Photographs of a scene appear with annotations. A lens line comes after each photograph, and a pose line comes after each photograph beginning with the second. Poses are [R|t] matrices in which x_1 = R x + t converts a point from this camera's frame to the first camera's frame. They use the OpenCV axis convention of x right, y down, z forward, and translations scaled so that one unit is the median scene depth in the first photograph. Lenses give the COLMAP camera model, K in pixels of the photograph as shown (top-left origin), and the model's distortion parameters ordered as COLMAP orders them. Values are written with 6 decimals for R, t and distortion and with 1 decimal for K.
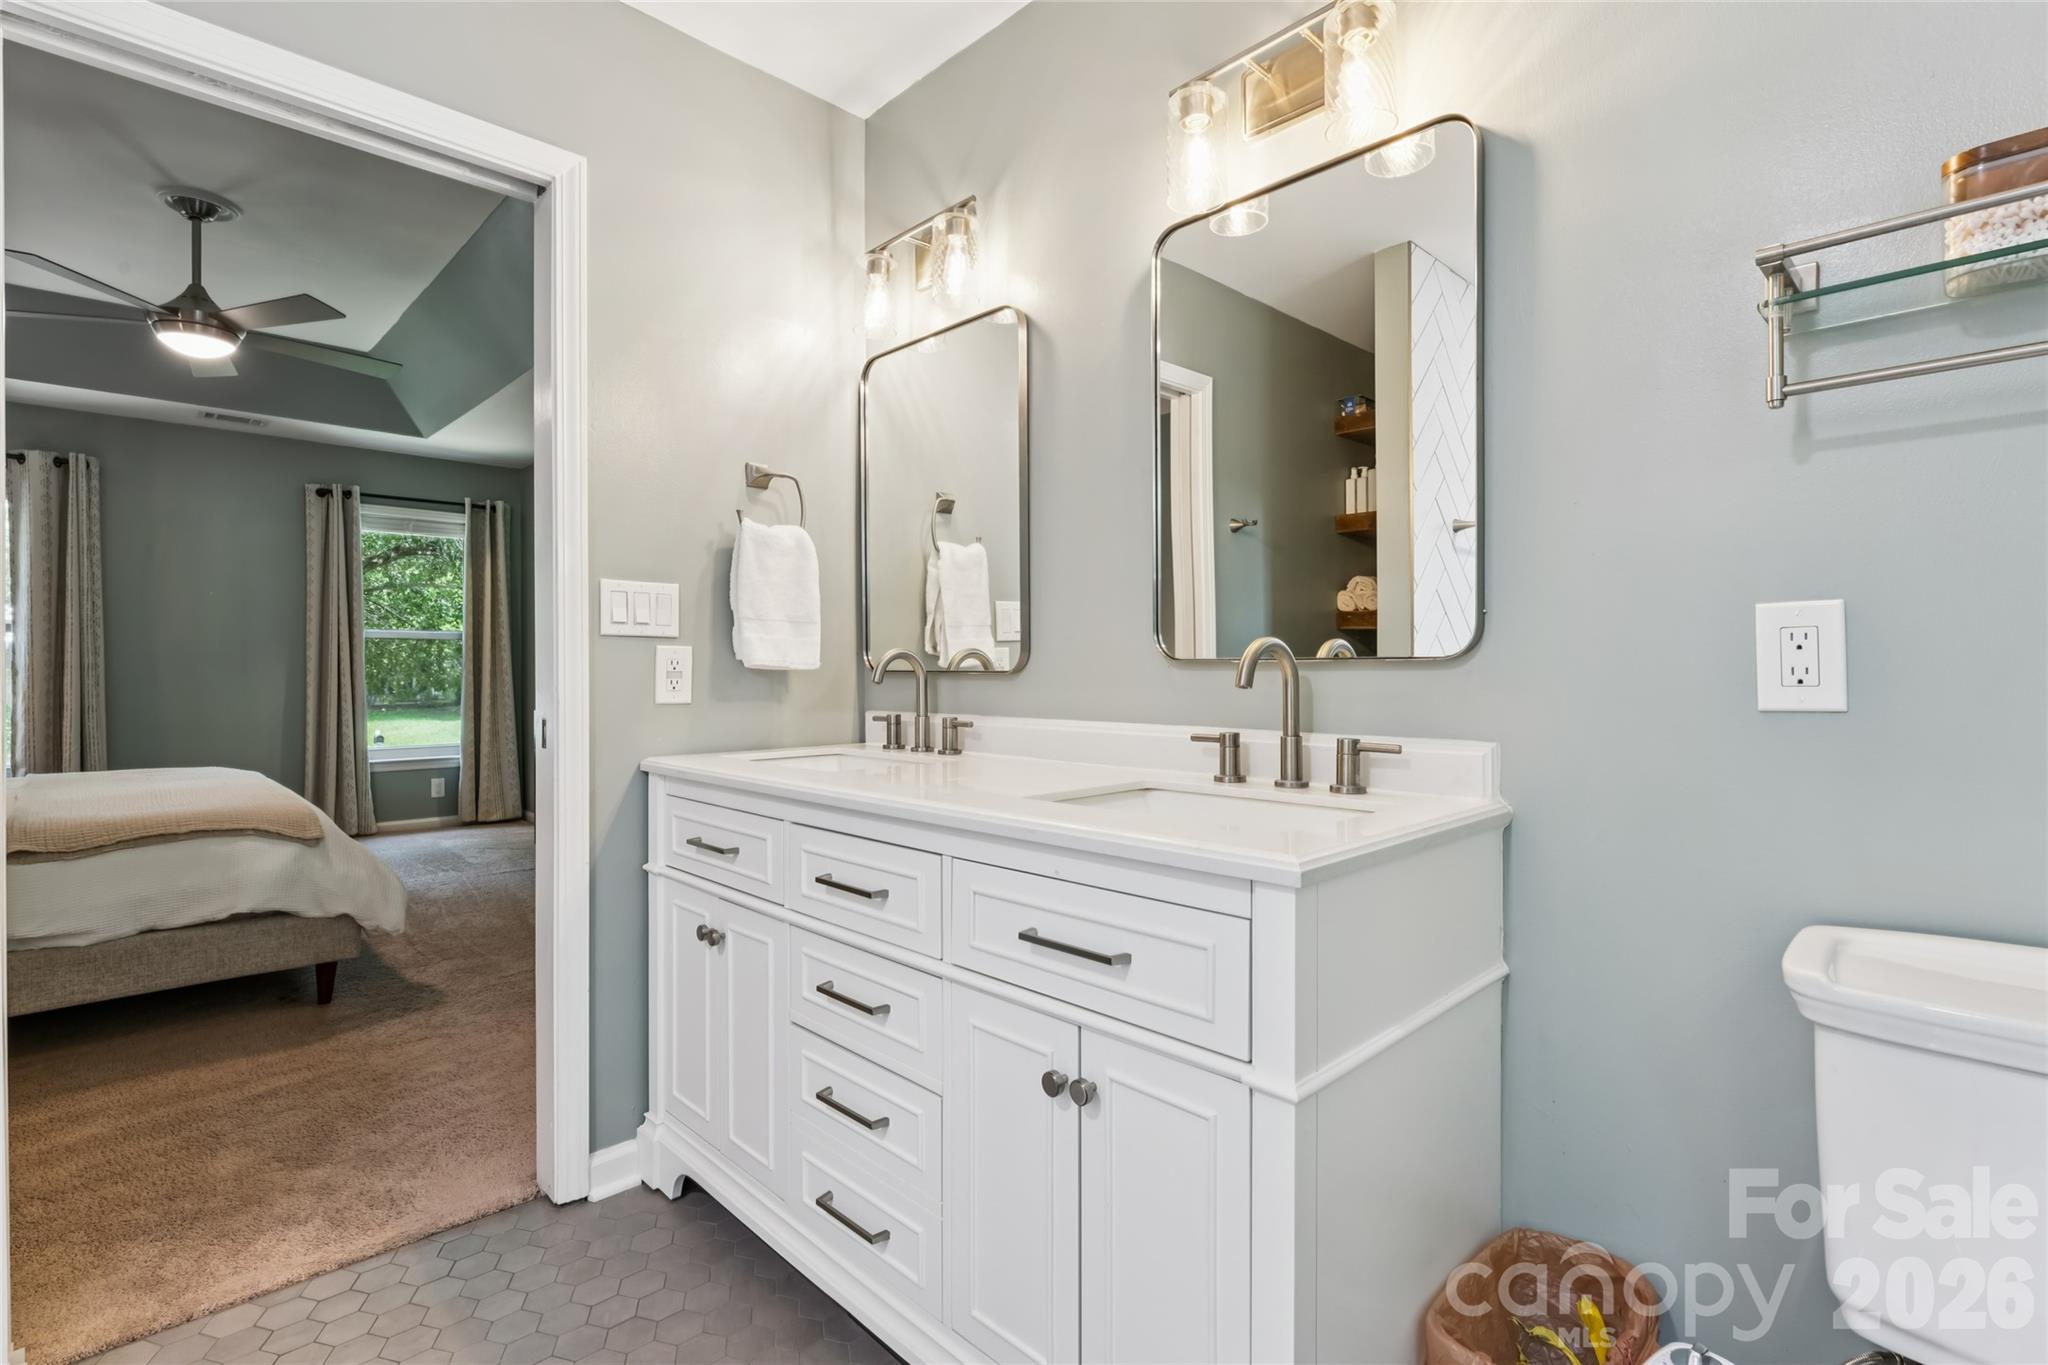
lens RADIAL K [[960.9, 0, 1024.0], [0, 960.9, 682.5], [0, 0, 1]] dist [0.013243, 0.000087]
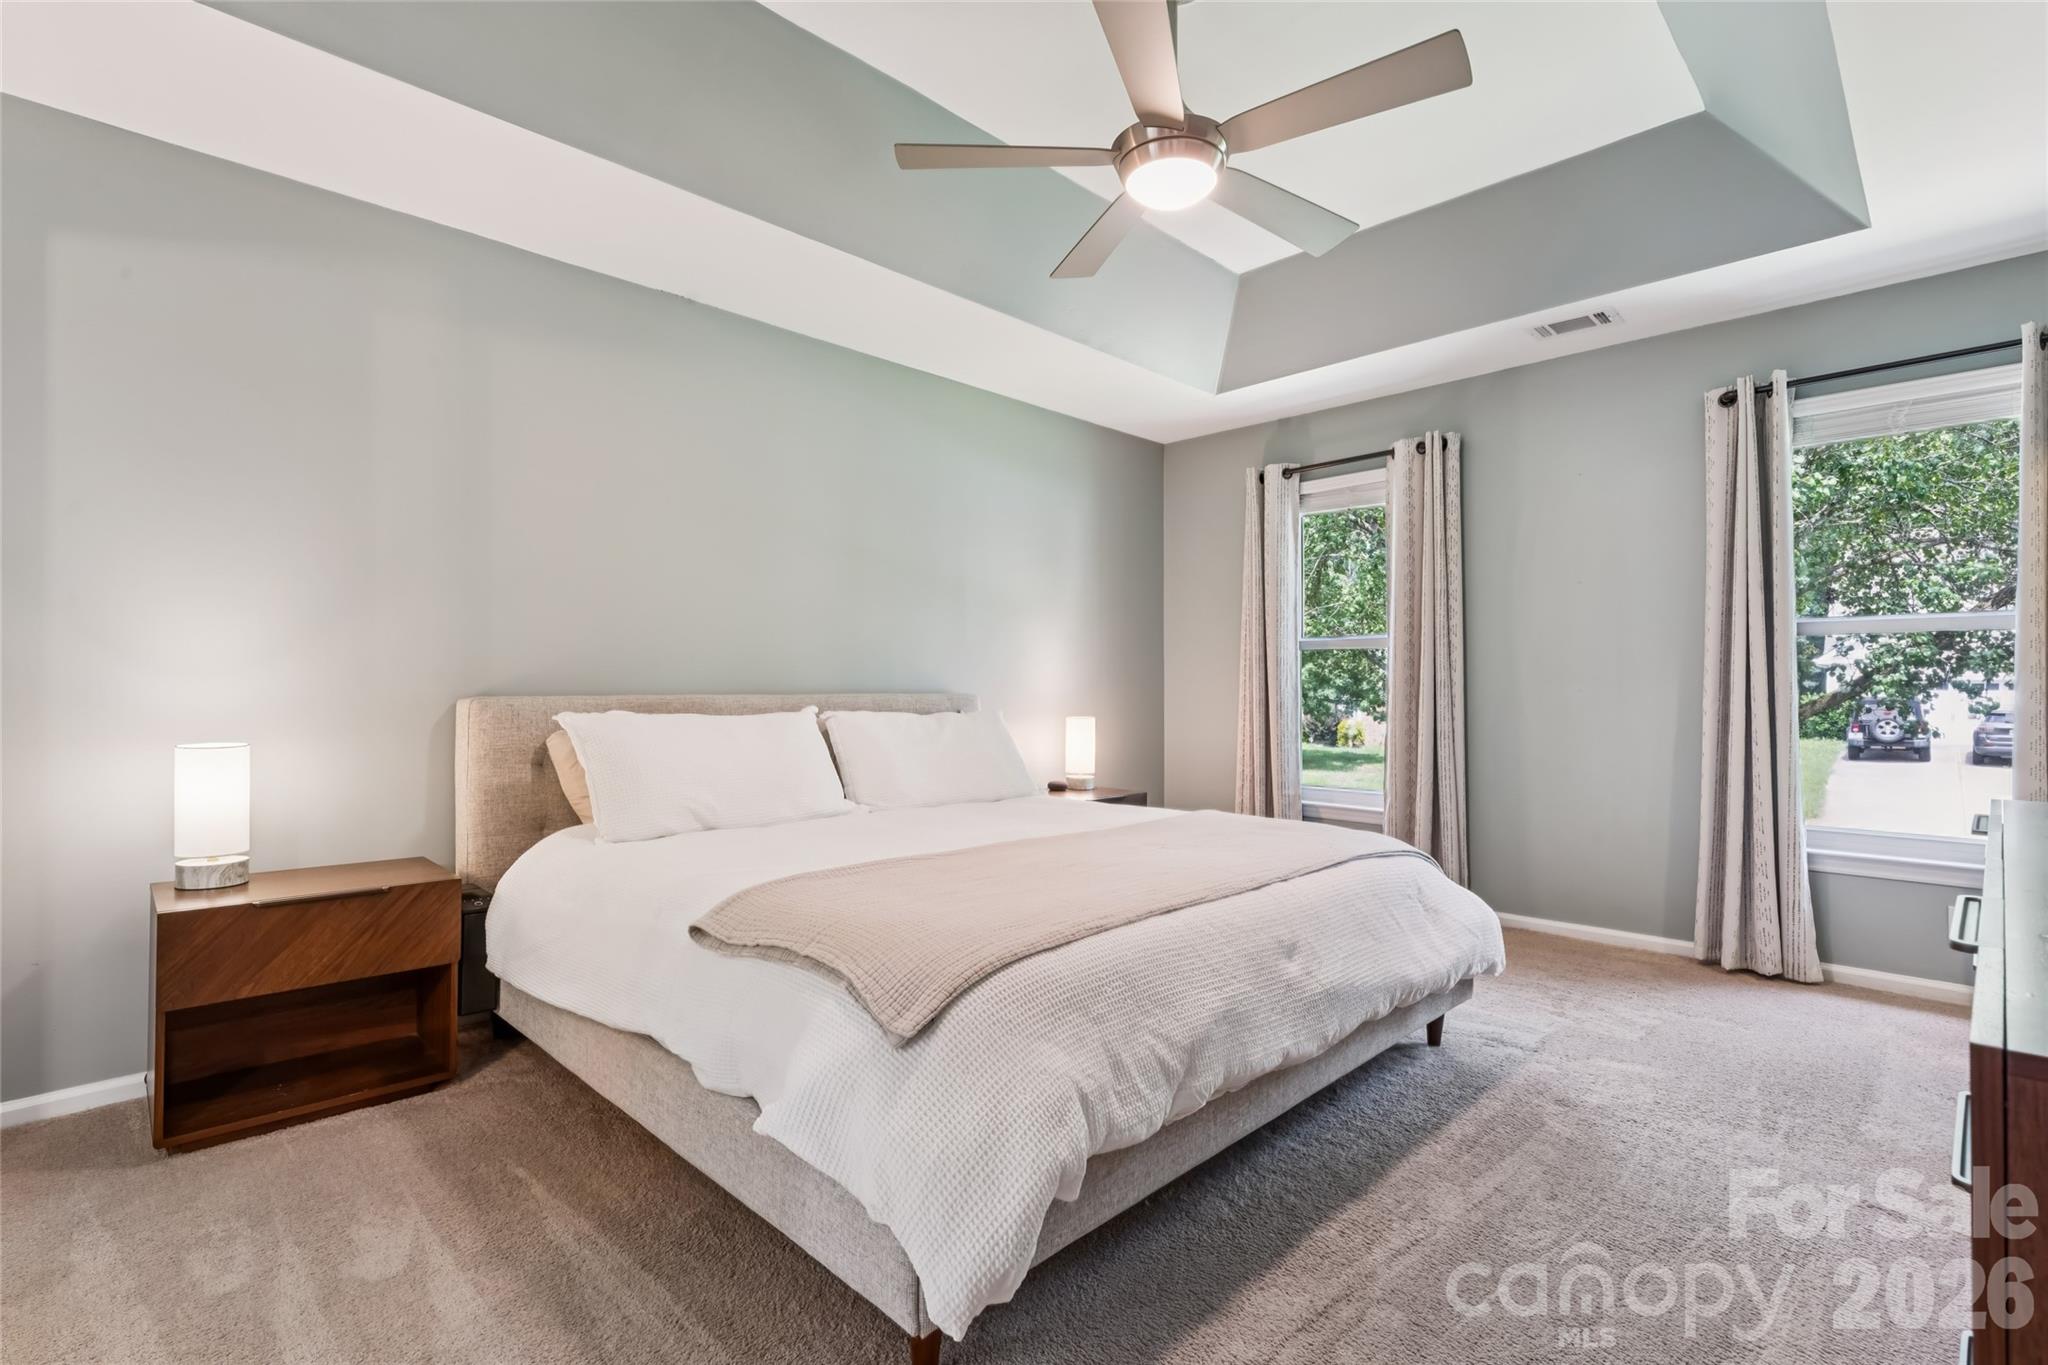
lens RADIAL K [[956.4, 0, 999.2], [0, 956.4, 691.2], [0, 0, 1]] dist [-0.004510, -0.000791]
pose [[0.013325, 0.005549, -0.999896, -0.131634], [-0.017273, 0.999837, 0.005318, -0.008028], [0.999762, 0.017200, 0.013418, 0.540274]]
